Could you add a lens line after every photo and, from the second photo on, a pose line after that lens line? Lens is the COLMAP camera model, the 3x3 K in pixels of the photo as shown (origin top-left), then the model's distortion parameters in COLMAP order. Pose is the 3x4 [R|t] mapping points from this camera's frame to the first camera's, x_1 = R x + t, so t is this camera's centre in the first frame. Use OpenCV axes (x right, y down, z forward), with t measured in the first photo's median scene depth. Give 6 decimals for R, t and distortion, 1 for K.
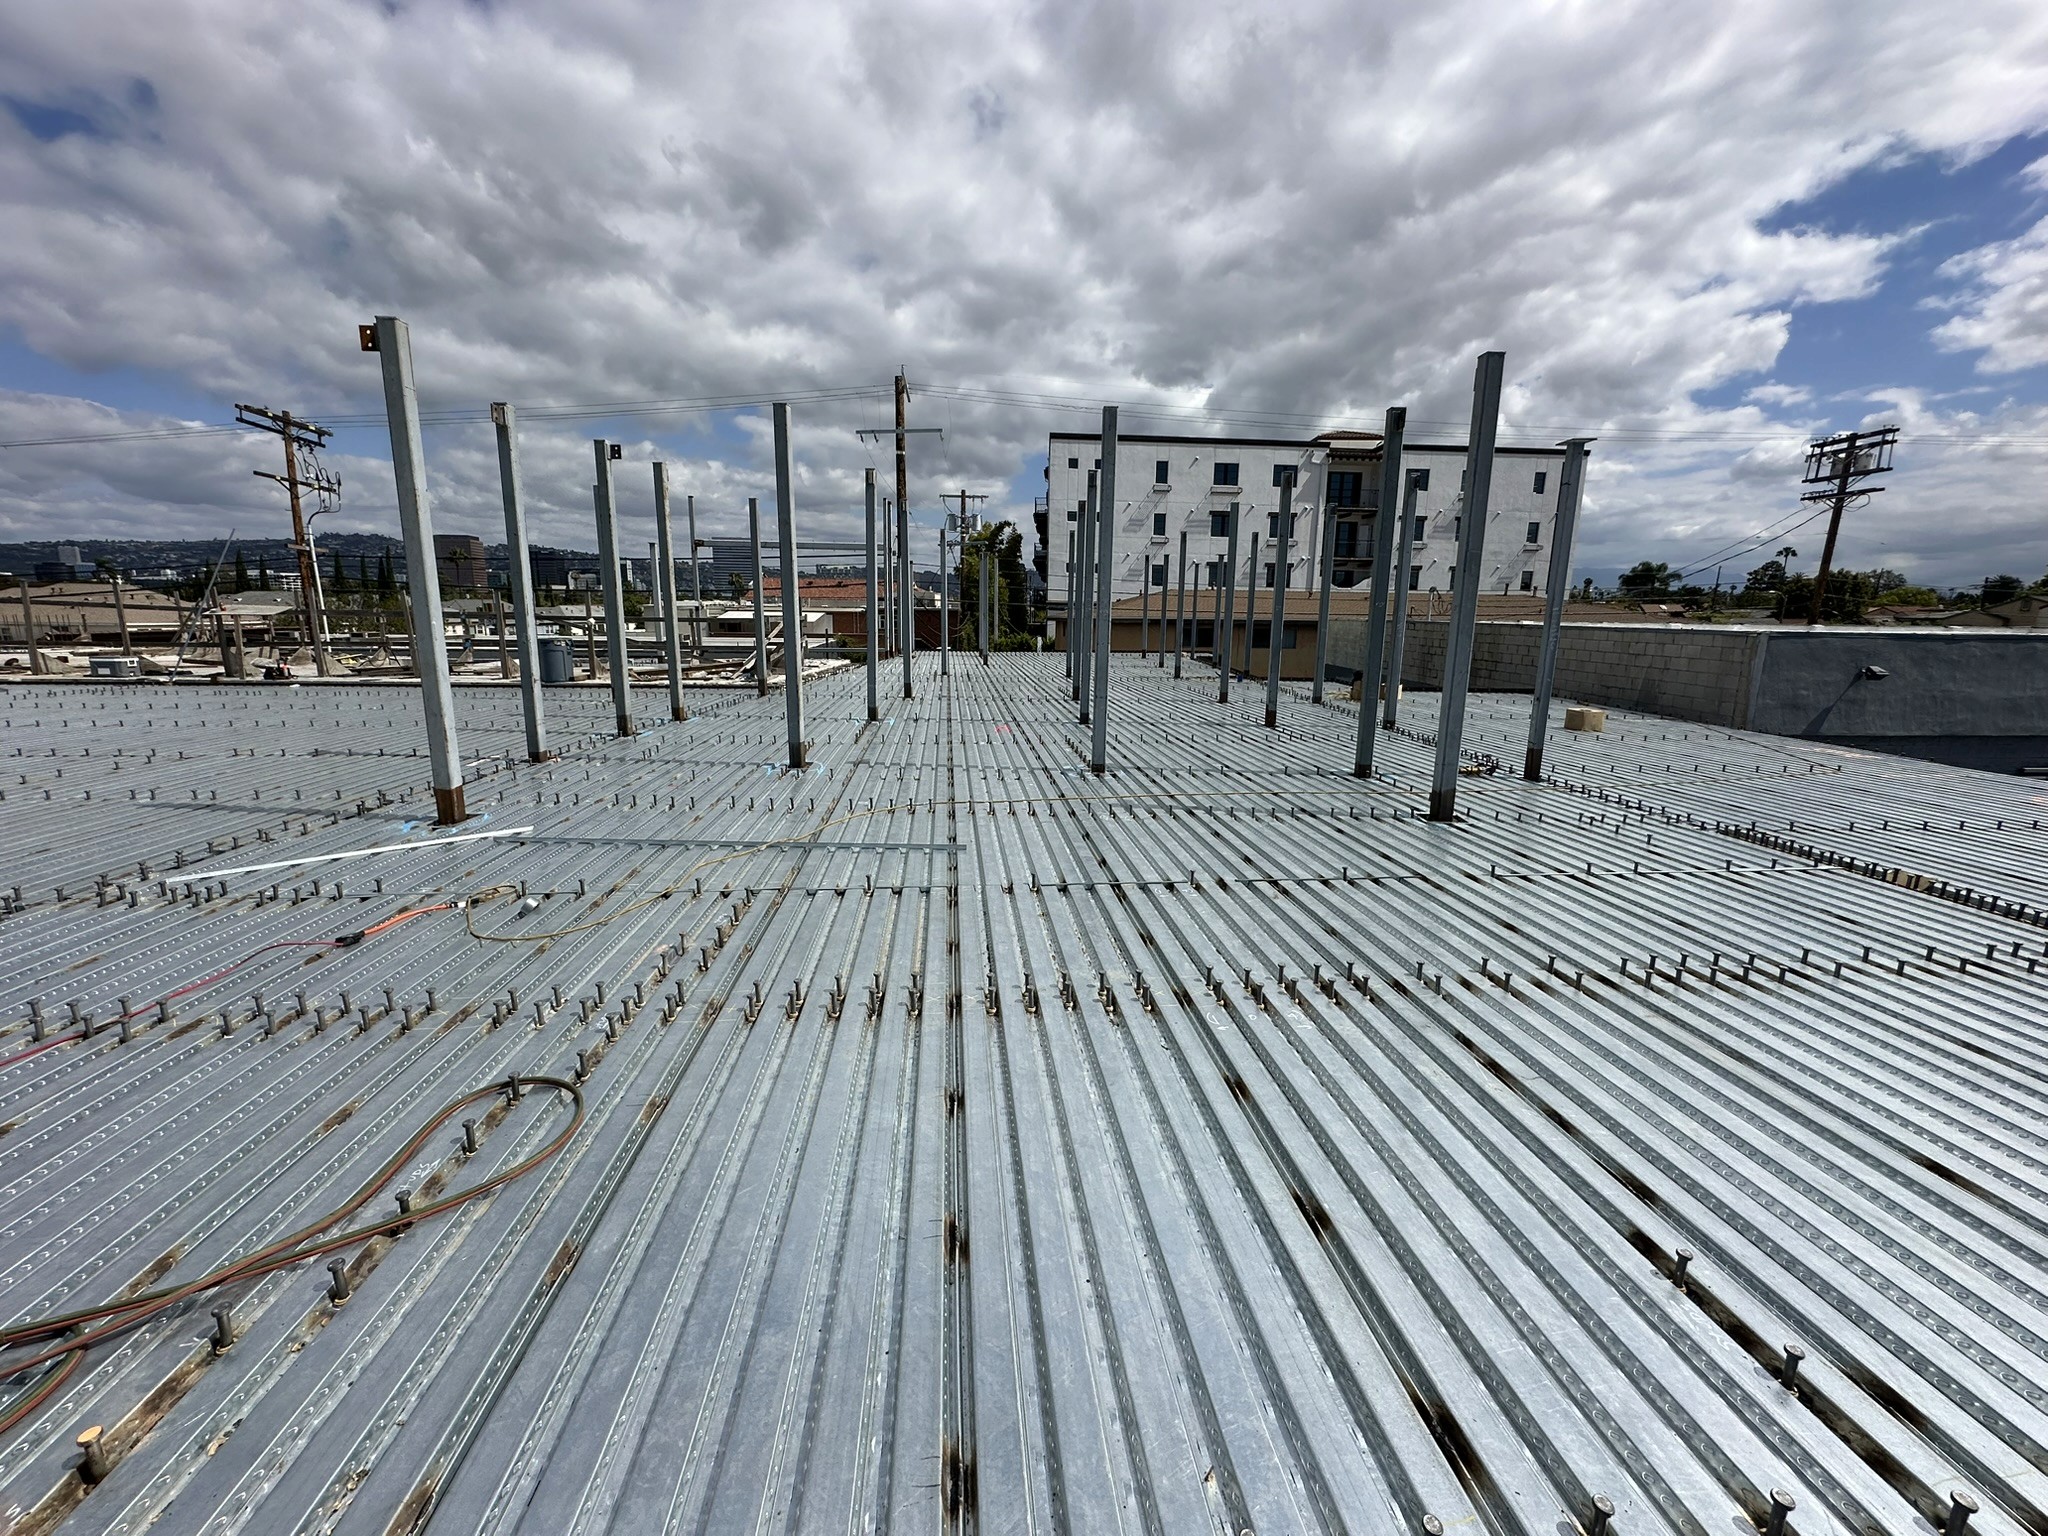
lens RADIAL K [[799.6, 0, 1024.0], [0, 799.6, 768.0], [0, 0, 1]] dist [-0.008755, 0.000073]
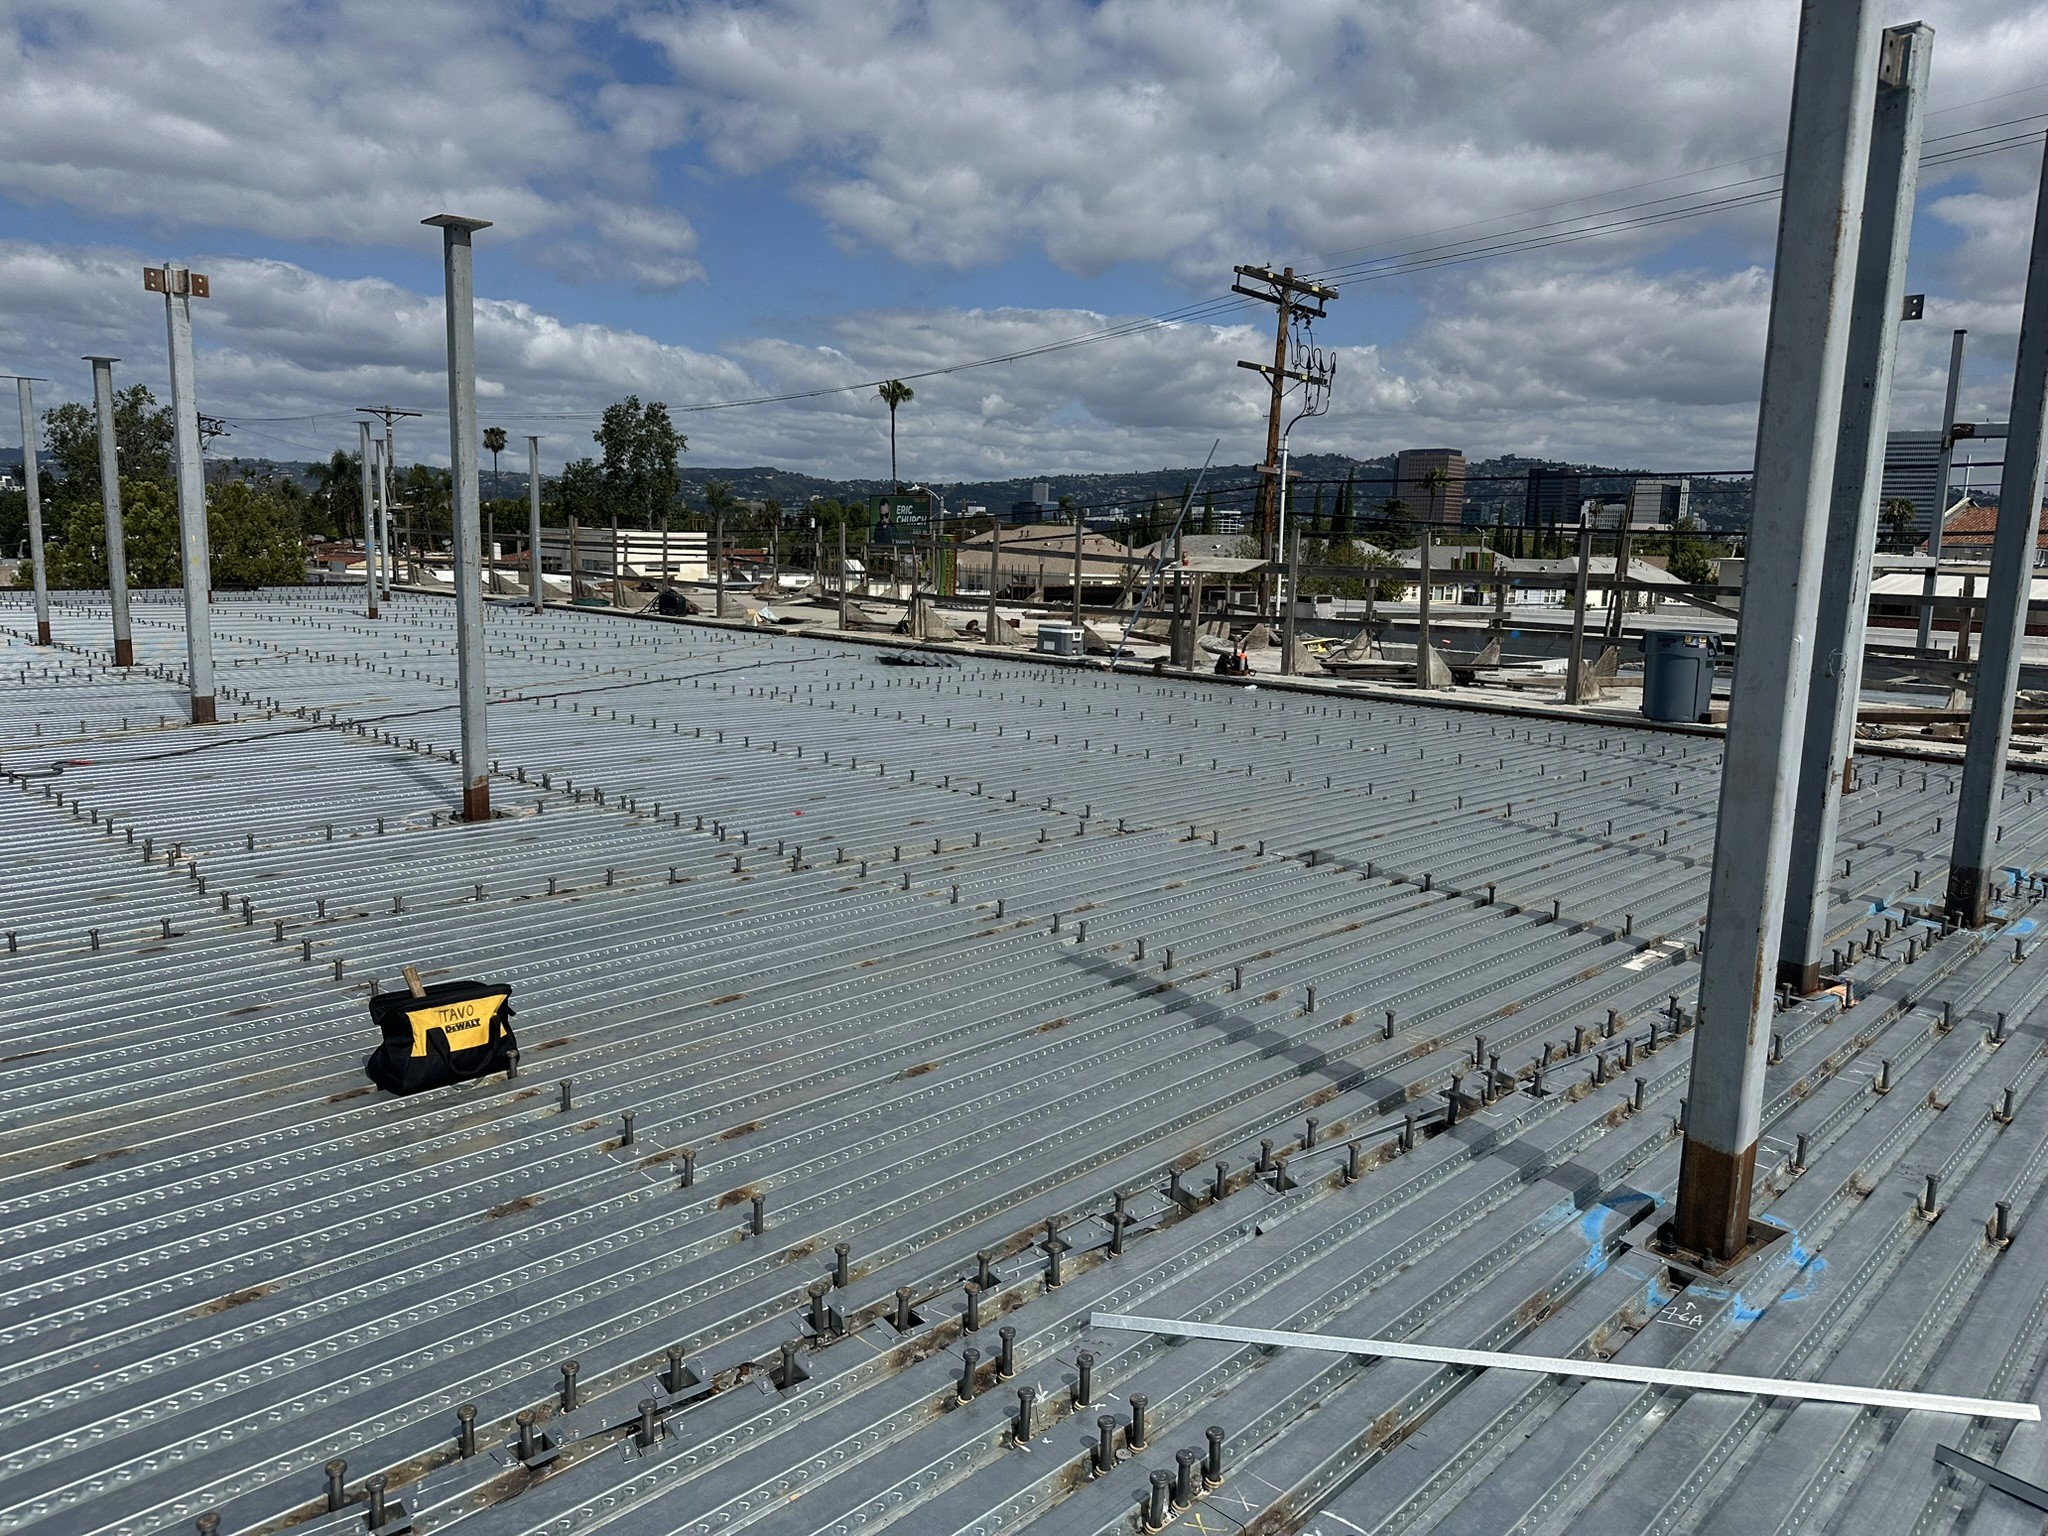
lens RADIAL K [[1403.1, 0, 1024.0], [0, 1403.1, 768.0], [0, 0, 1]] dist [0.113923, -0.184095]
pose [[0.641185, 0.122762, -0.757503, -0.113594], [-0.163431, 0.986320, 0.021509, -0.021108], [0.749781, 0.110008, 0.652477, 0.092796]]
